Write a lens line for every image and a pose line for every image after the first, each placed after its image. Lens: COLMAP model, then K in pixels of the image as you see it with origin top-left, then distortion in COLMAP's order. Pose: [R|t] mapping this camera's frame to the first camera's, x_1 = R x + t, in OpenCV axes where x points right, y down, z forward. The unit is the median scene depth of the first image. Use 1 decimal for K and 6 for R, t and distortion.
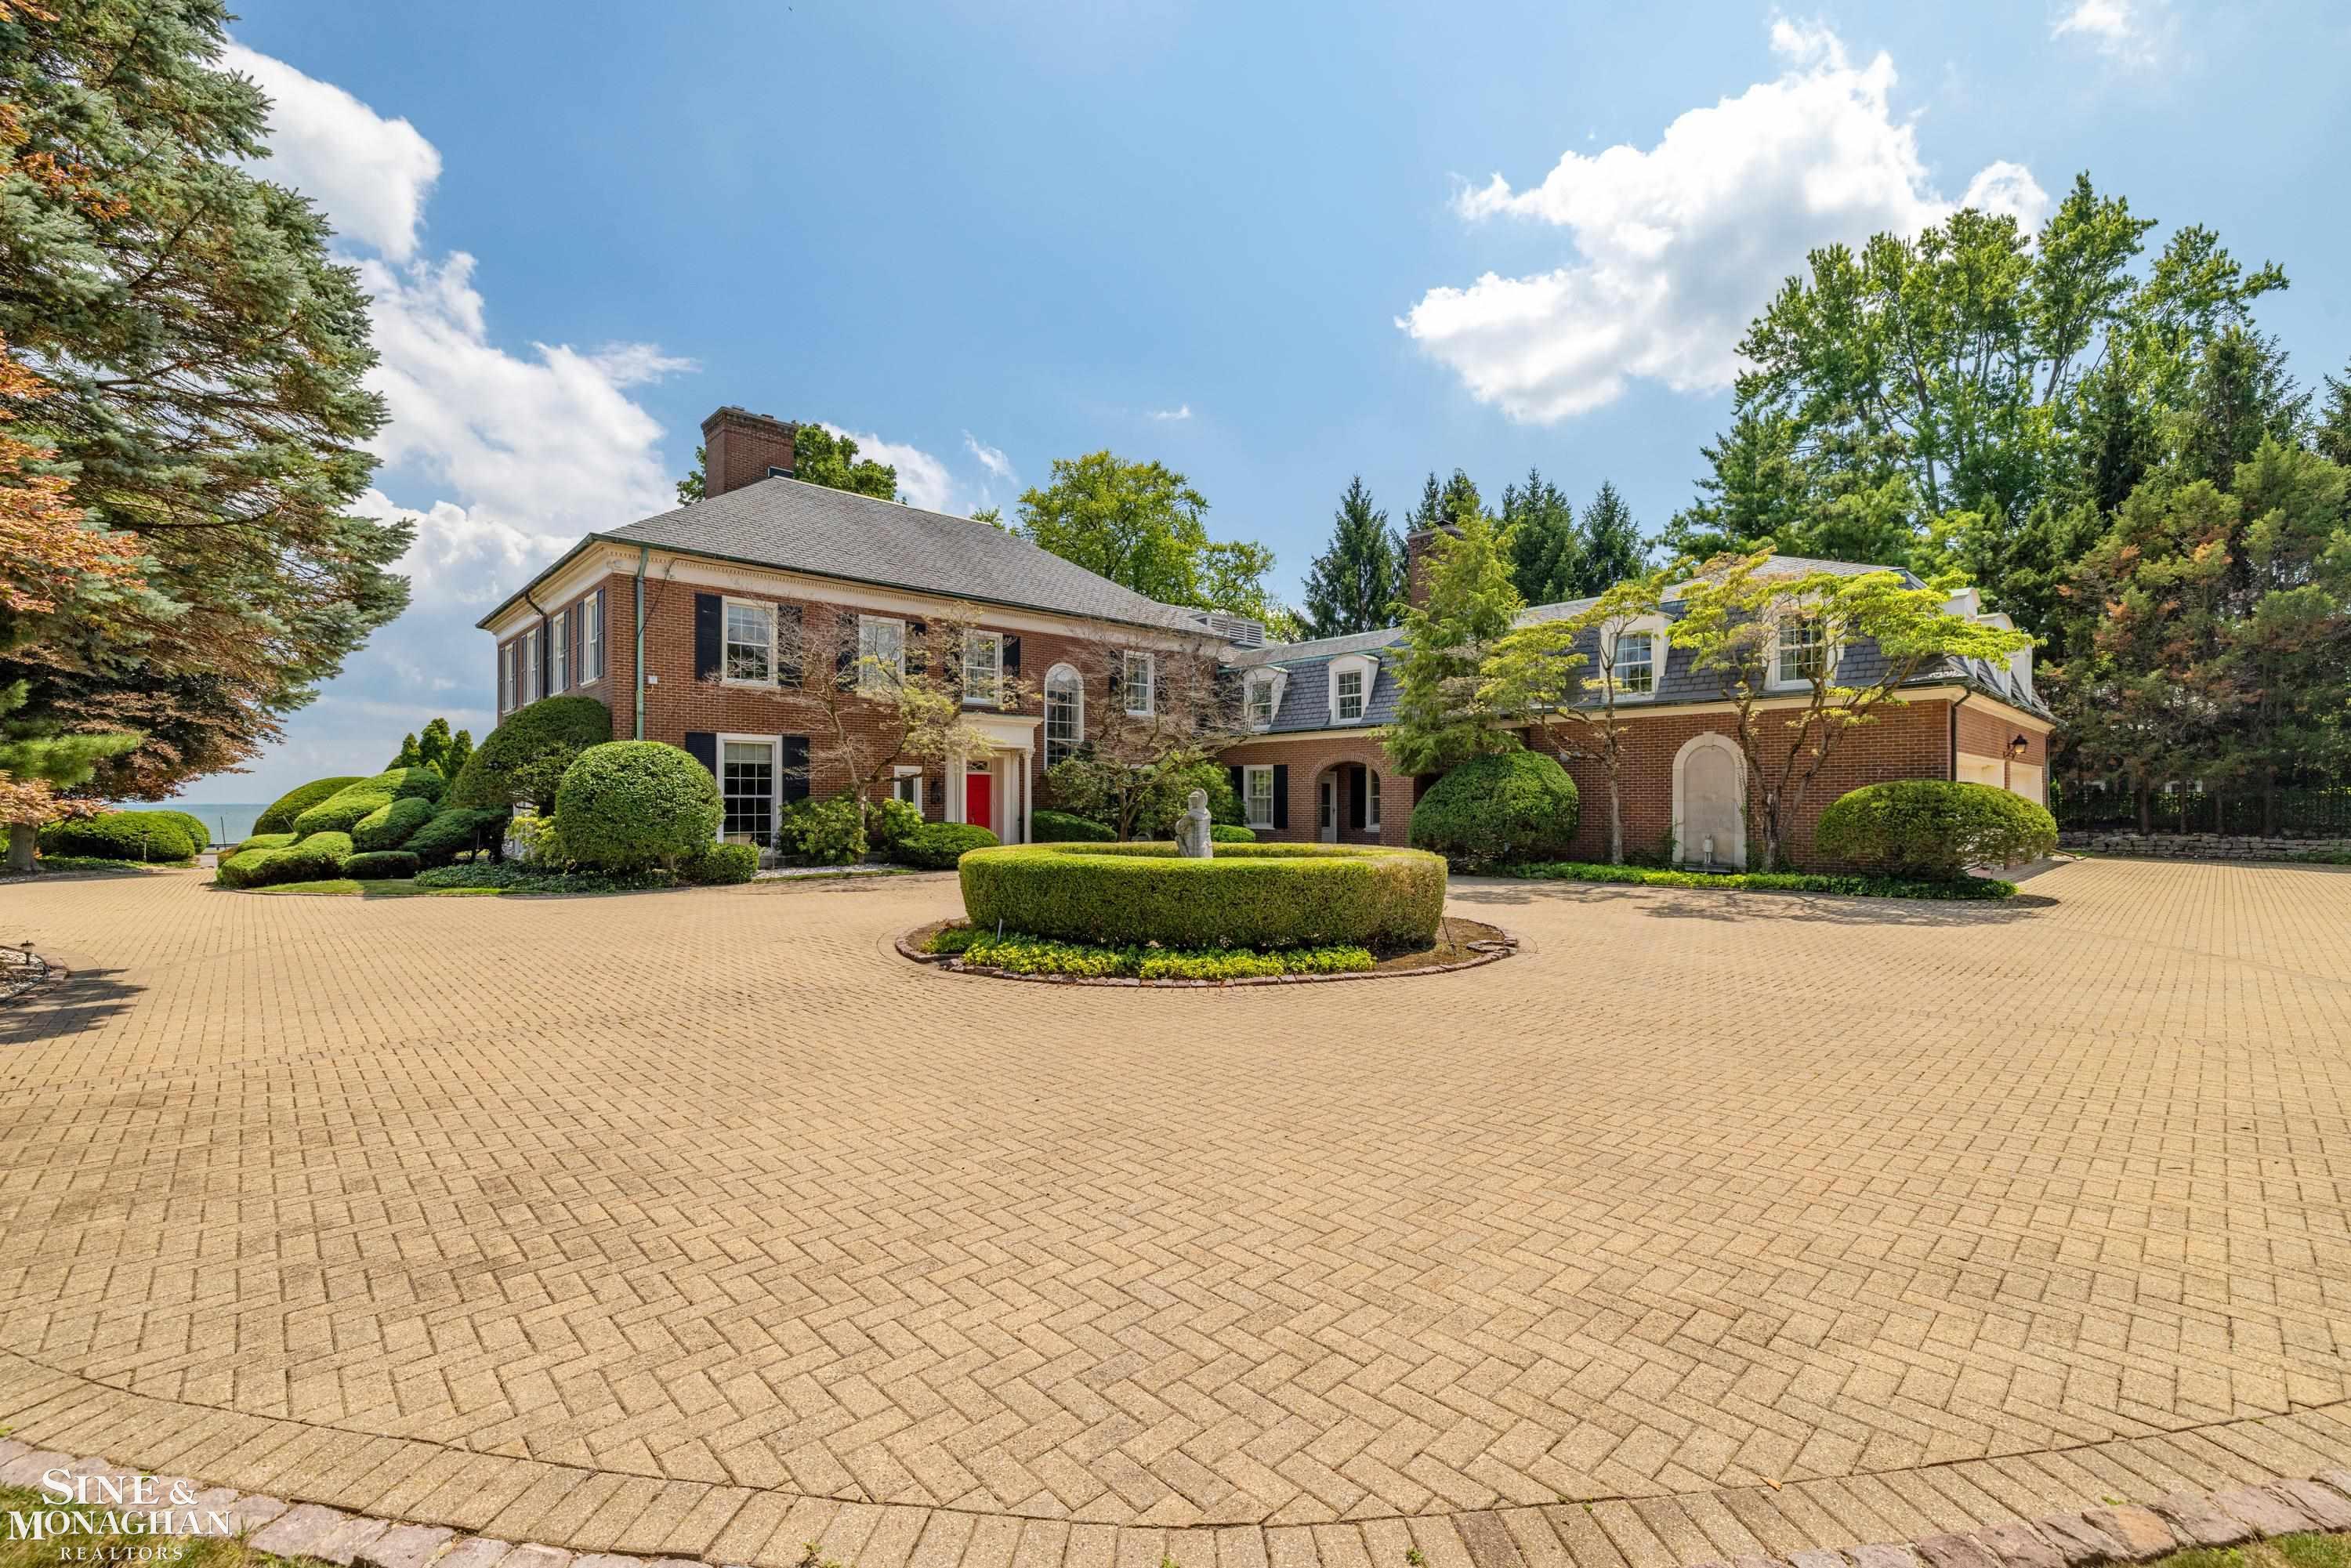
lens RADIAL K [[992.9, 0, 1168.7], [0, 992.9, 796.4], [0, 0, 1]] dist [-0.002761, -0.000392]
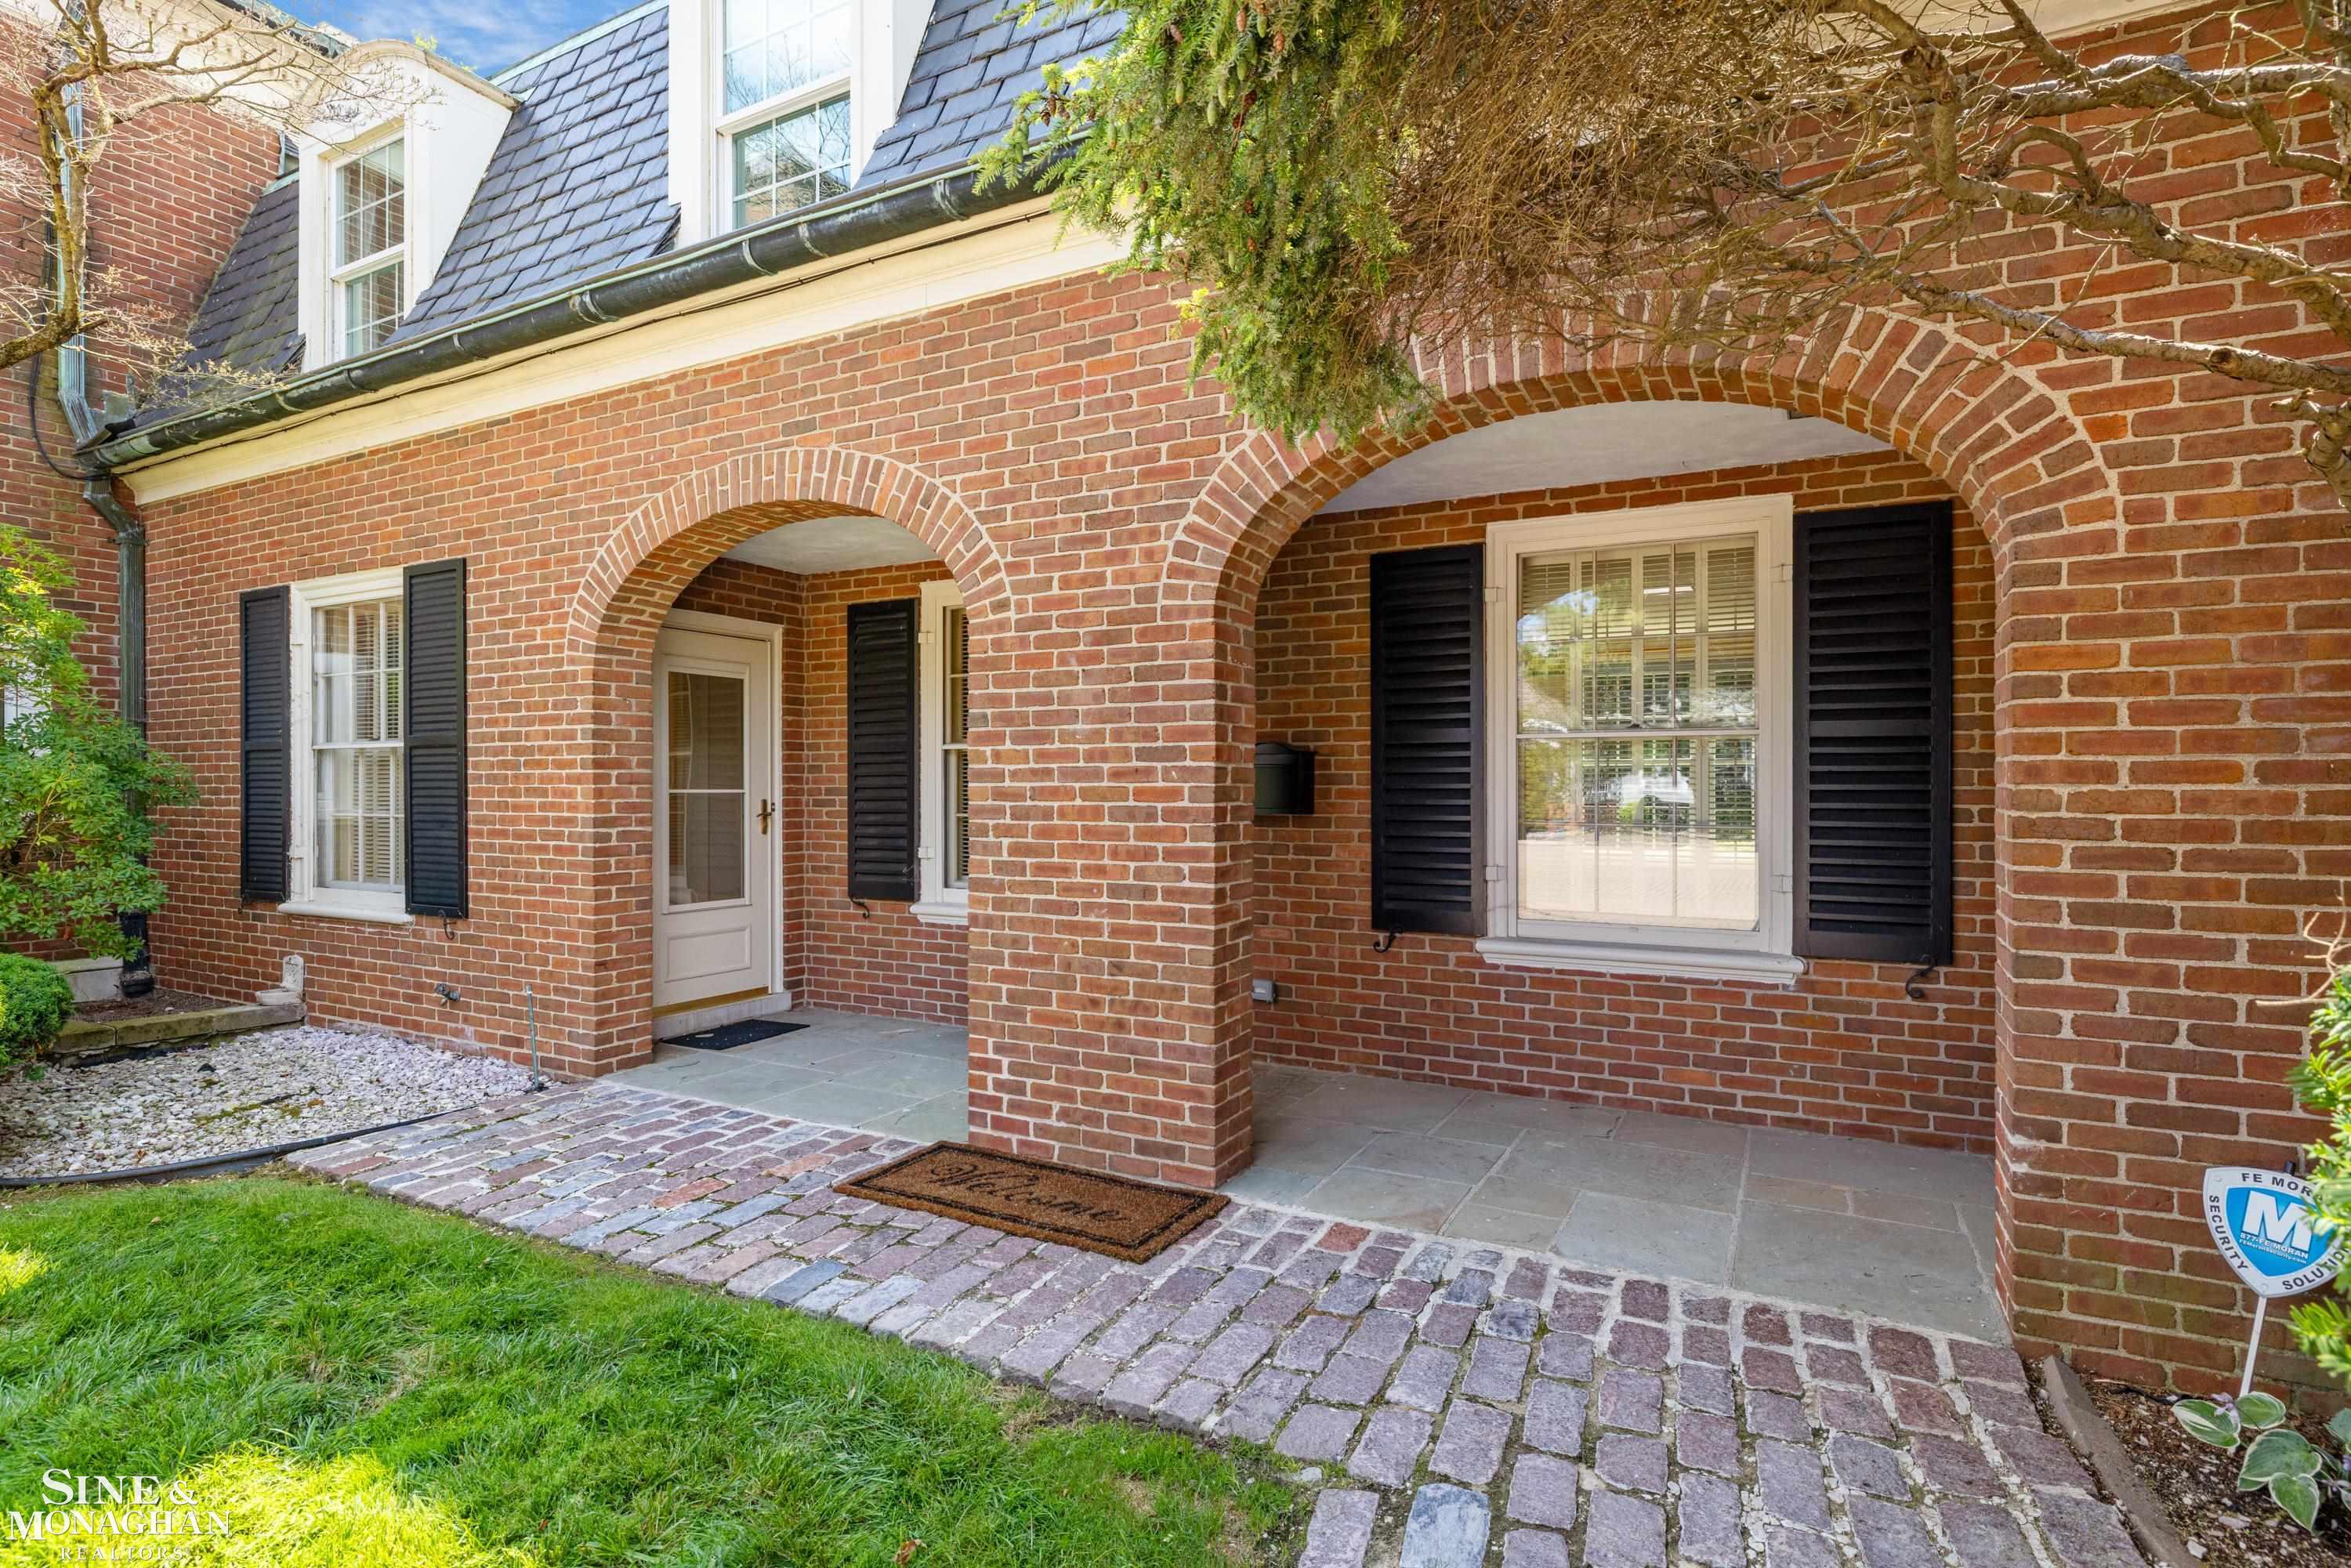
lens RADIAL K [[1207.6, 0, 1171.5], [0, 1207.6, 785.2], [0, 0, 1]] dist [-0.004030, 0.000634]
pose [[0.951451, 0.001097, 0.307800, 0.188357], [-0.003532, 0.999967, 0.007354, 0.006554], [-0.307781, -0.008084, 0.951423, 0.816986]]
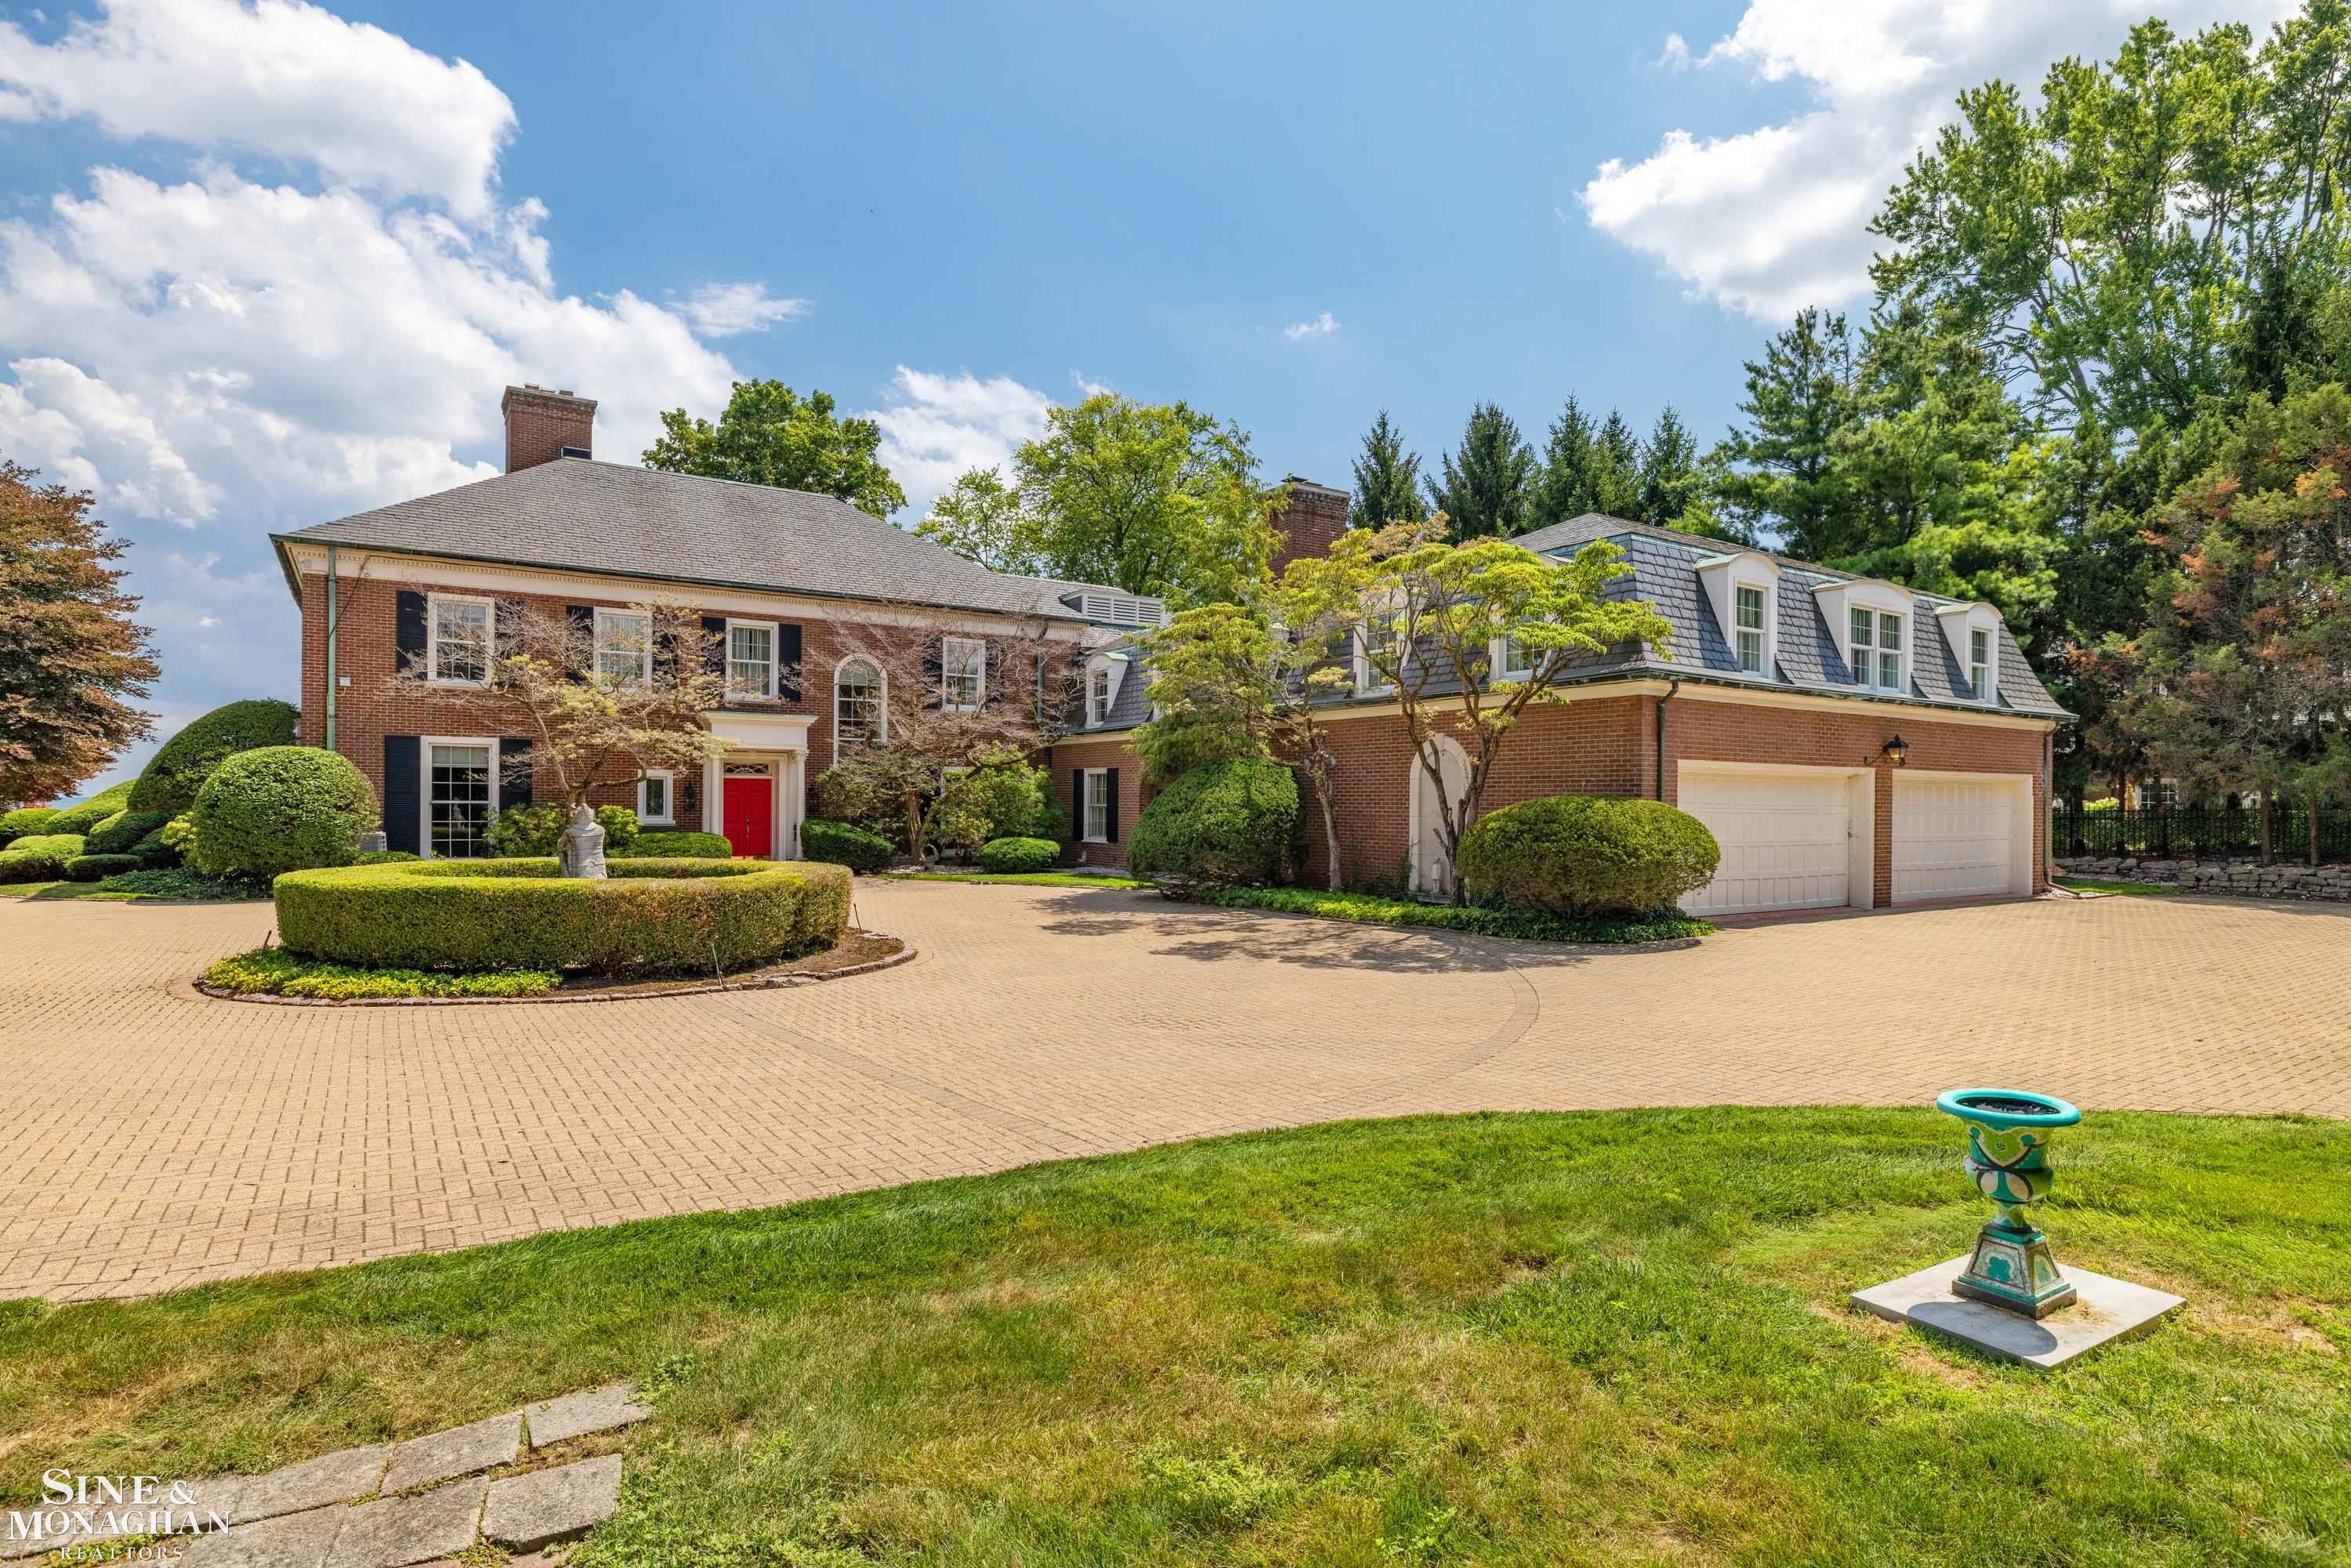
lens RADIAL K [[1207.6, 0, 1179.0], [0, 1207.6, 792.4], [0, 0, 1]] dist [-0.004030, 0.000634]
pose [[0.986470, 0.005898, -0.163837, 0.371046], [-0.006398, 0.999976, -0.002525, -0.009175], [0.163818, 0.003539, 0.986484, -0.021638]]
